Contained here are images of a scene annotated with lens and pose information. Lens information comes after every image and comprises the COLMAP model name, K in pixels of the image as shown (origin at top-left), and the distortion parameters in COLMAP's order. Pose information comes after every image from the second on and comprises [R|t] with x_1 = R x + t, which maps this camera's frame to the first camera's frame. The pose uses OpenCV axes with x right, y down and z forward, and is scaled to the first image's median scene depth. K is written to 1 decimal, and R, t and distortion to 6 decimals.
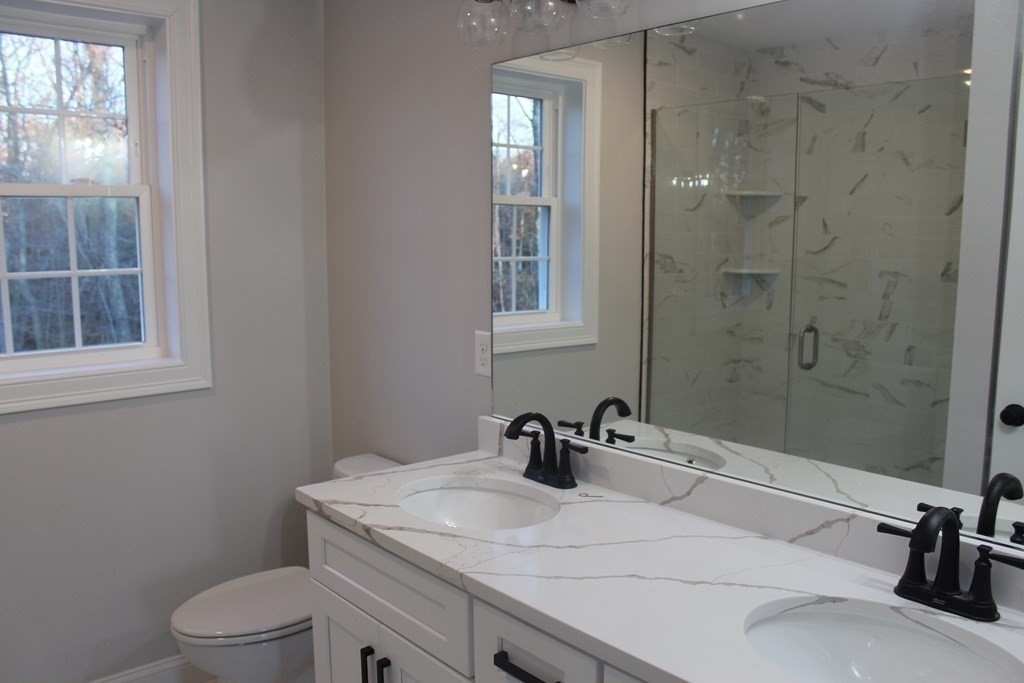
lens RADIAL K [[863.9, 0, 513.2], [0, 863.9, 344.2], [0, 0, 1]] dist [-0.149718, 0.114662]
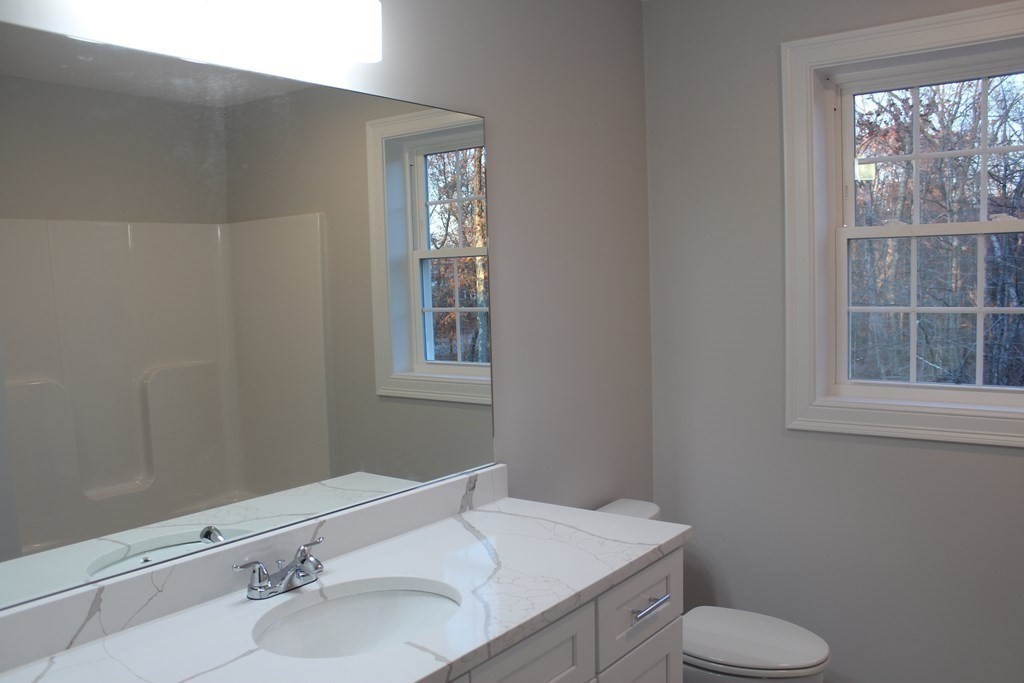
lens RADIAL K [[863.9, 0, 512.8], [0, 863.9, 342.8], [0, 0, 1]] dist [-0.149718, 0.114662]
pose [[0.205434, 0.064920, -0.976515, 0.579617], [-0.099962, 0.993971, 0.045051, -0.064426], [0.973552, 0.088359, 0.210685, 0.485045]]
